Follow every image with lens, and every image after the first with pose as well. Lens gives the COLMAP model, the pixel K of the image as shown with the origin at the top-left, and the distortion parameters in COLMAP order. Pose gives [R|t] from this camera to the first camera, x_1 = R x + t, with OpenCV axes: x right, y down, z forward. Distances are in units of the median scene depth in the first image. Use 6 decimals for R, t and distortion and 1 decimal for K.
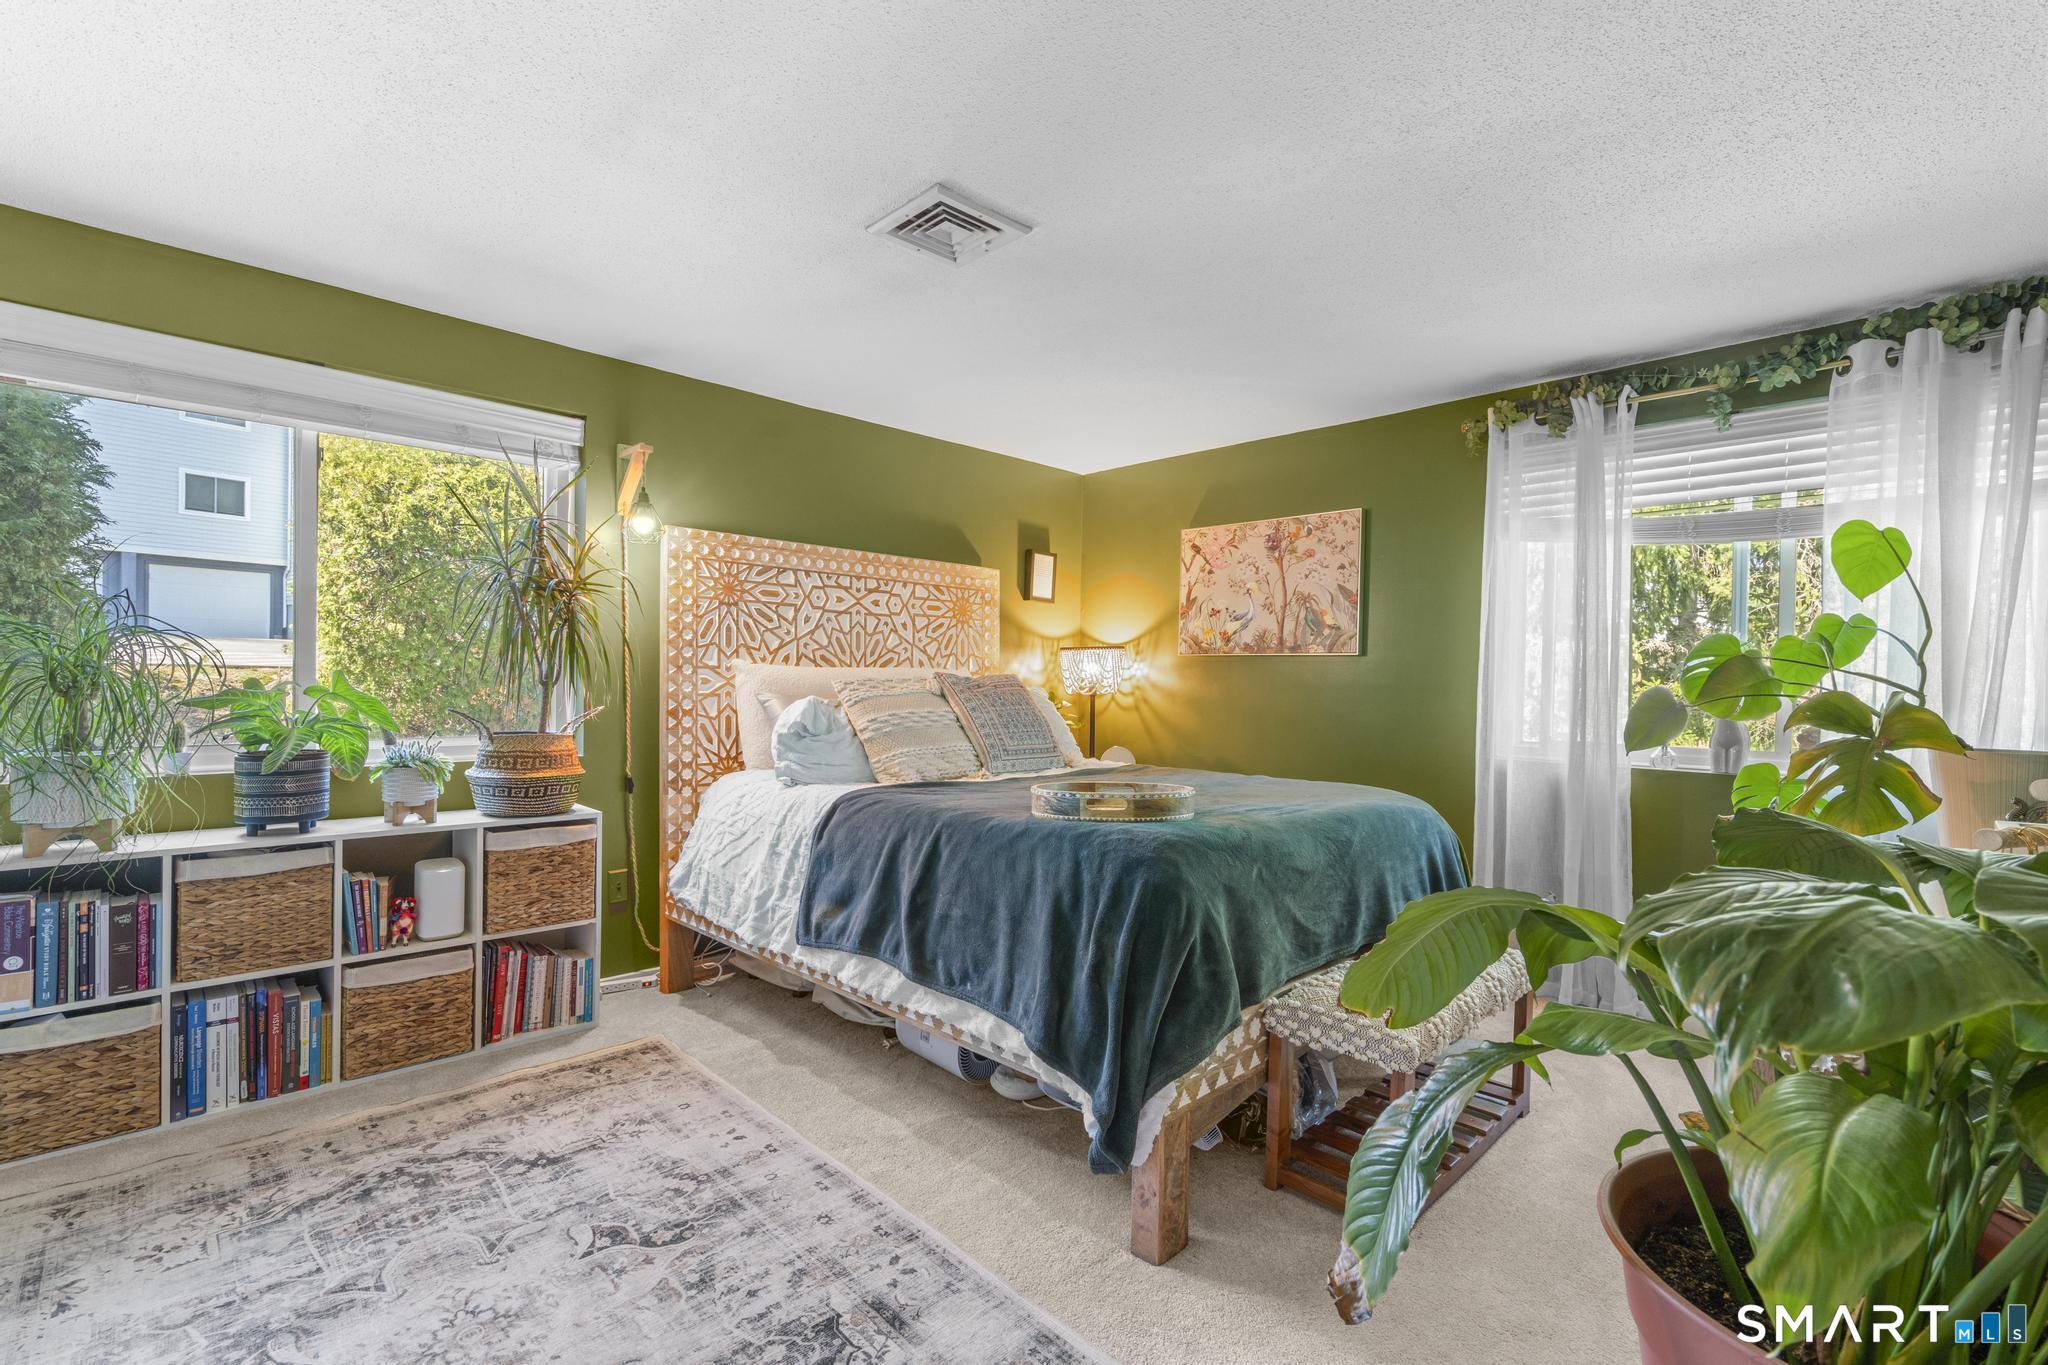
lens RADIAL K [[917.4, 0, 1020.8], [0, 917.4, 688.4], [0, 0, 1]] dist [-0.009338, 0.003854]
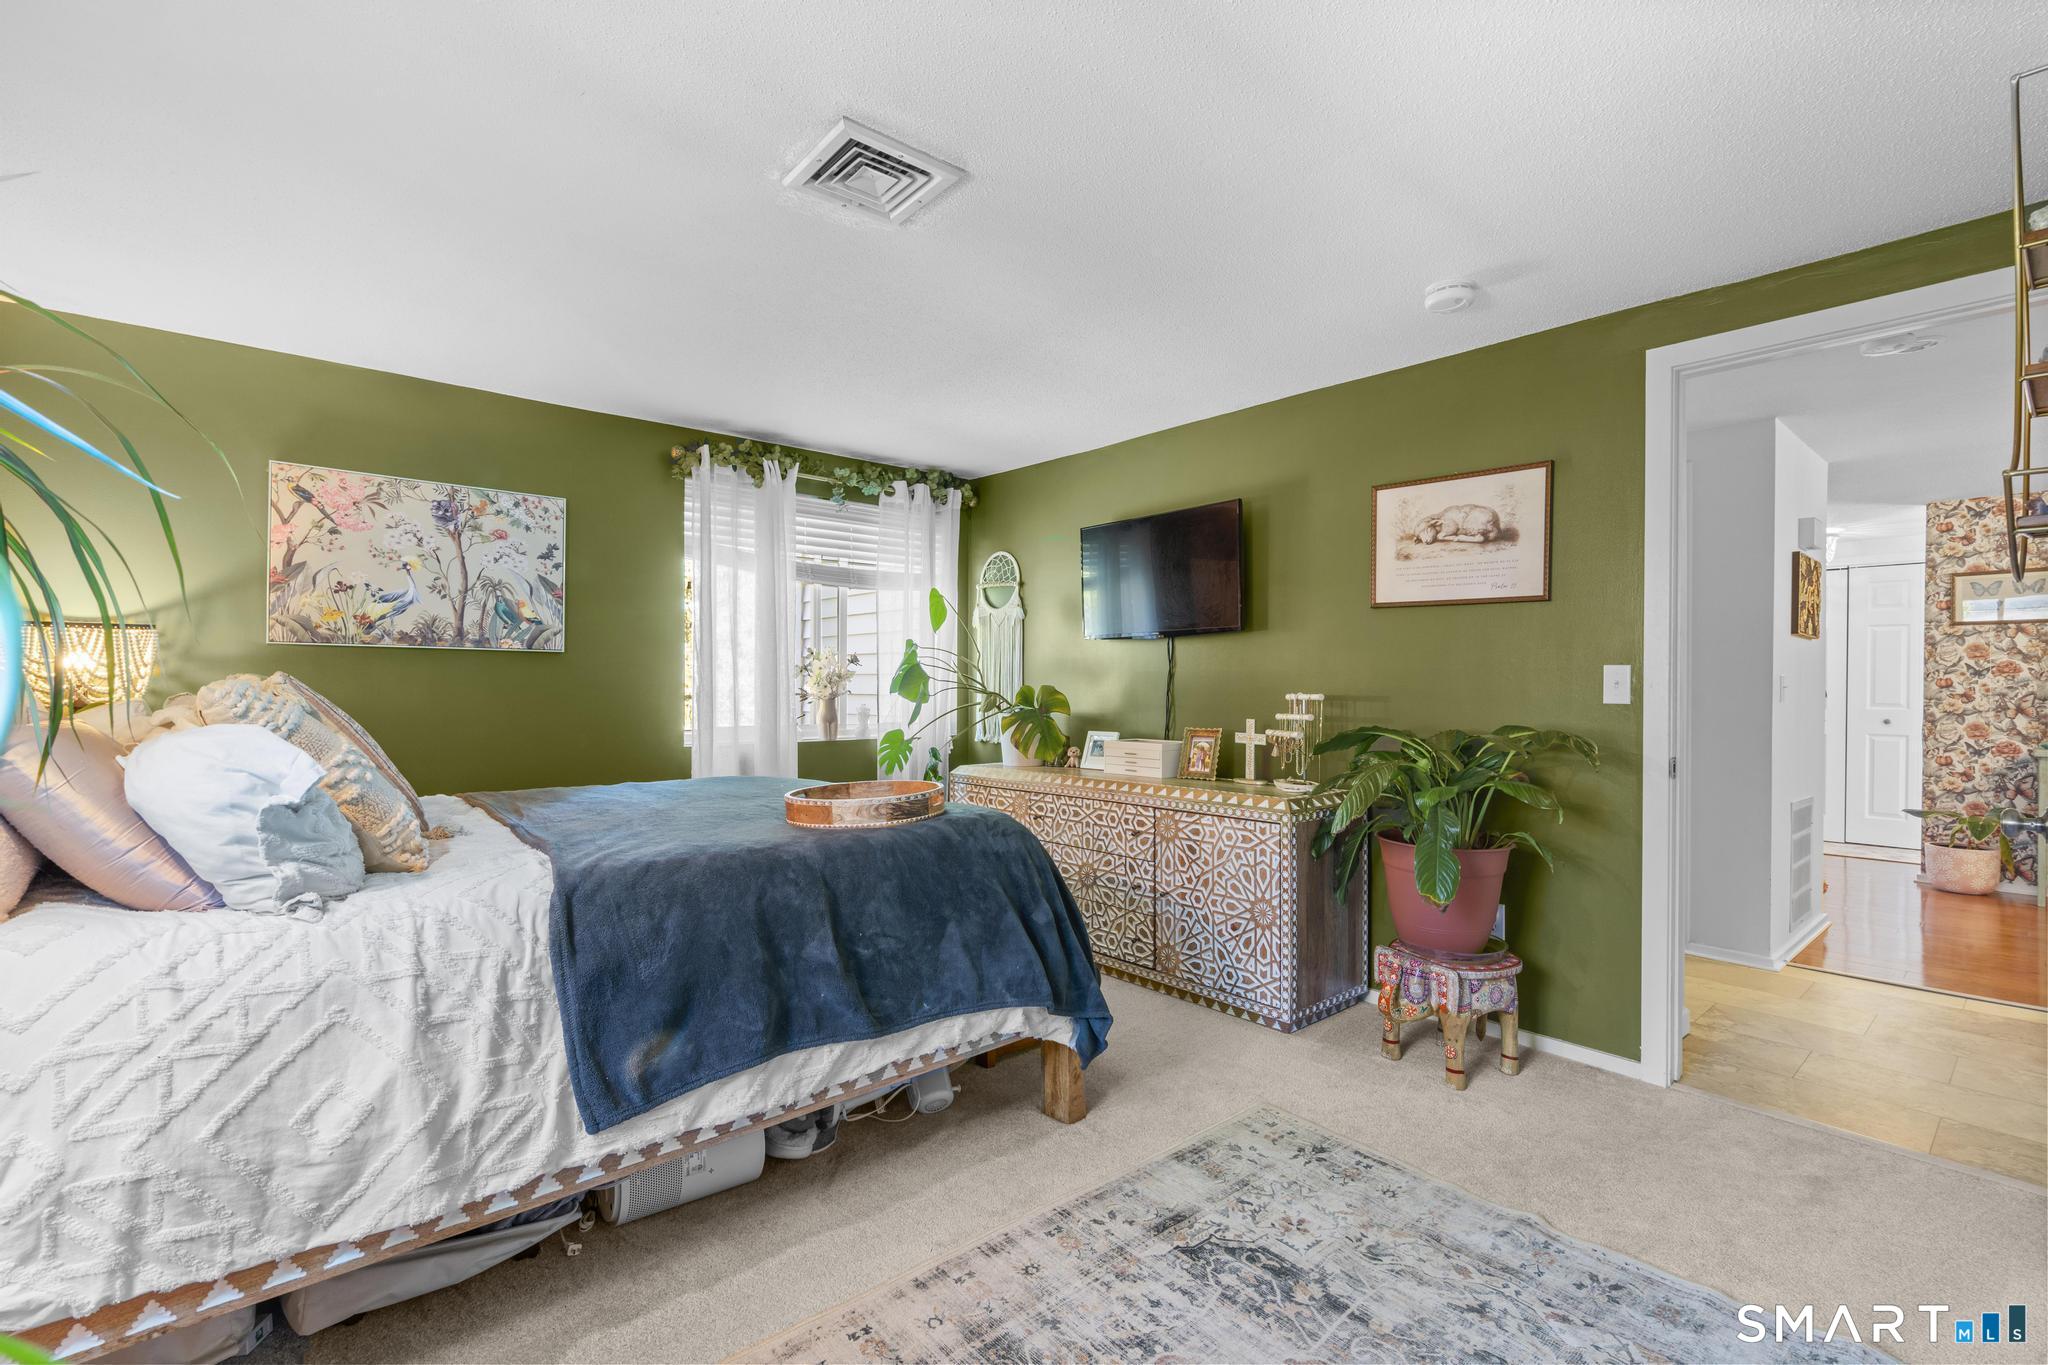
lens RADIAL K [[917.4, 0, 1020.8], [0, 917.4, 688.4], [0, 0, 1]] dist [-0.009338, 0.003854]
pose [[0.062756, -0.019601, 0.997836, -0.566995], [0.006125, 0.999796, 0.019254, -0.014496], [-0.998010, 0.004903, 0.062863, 0.475068]]
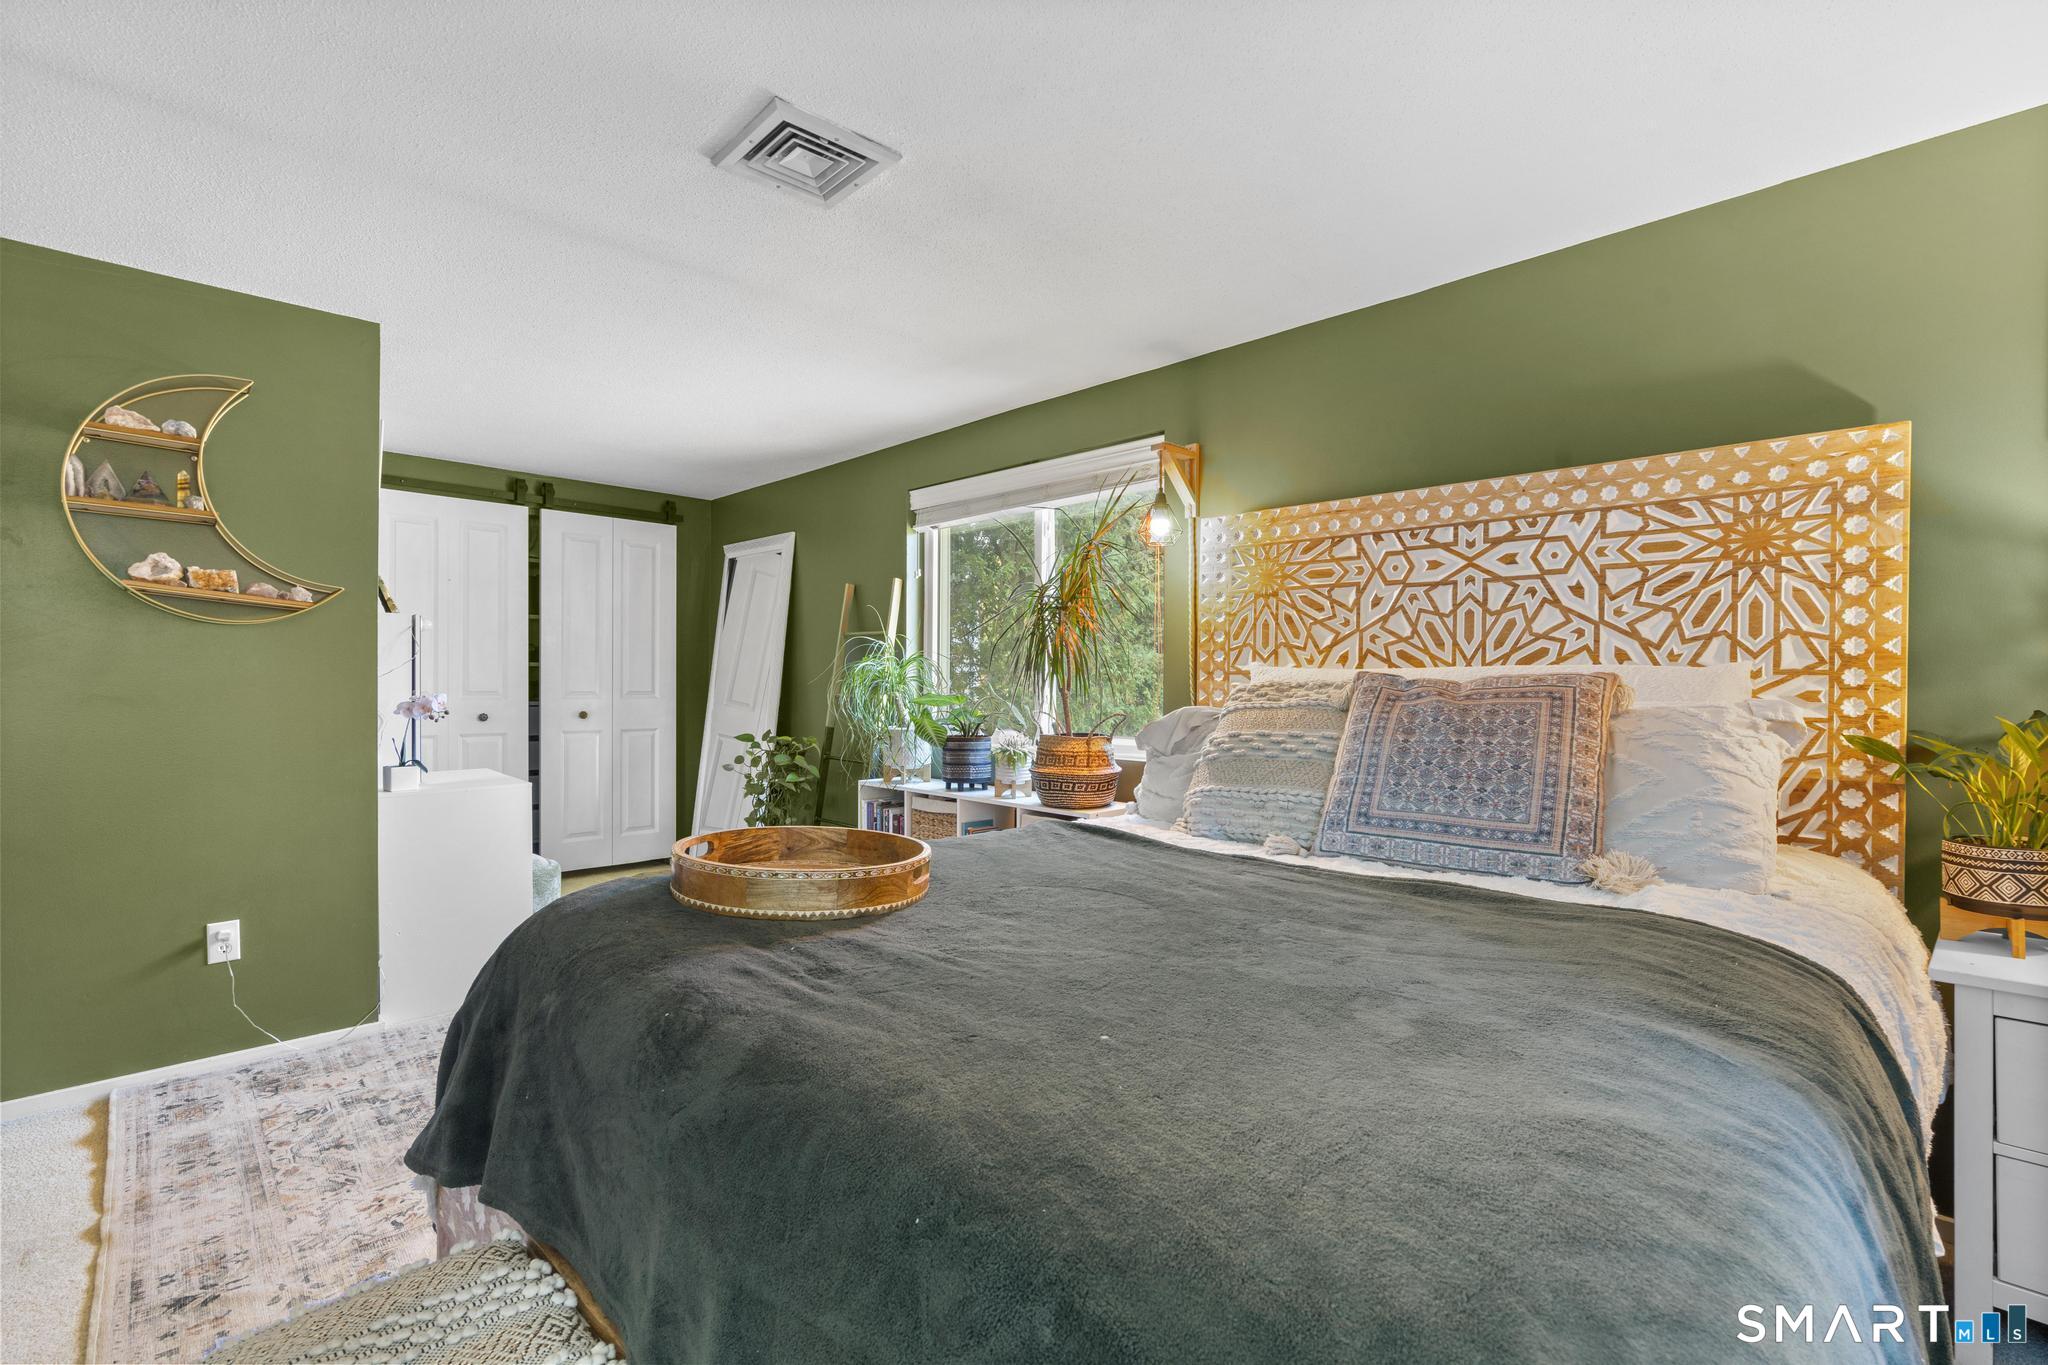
lens RADIAL K [[917.4, 0, 1020.8], [0, 917.4, 688.4], [0, 0, 1]] dist [-0.009338, 0.003854]
pose [[0.001617, -0.008960, -0.999959, 0.459978], [-0.016250, 0.999828, -0.008985, 0.002117], [0.999867, 0.016263, 0.001471, 0.712735]]
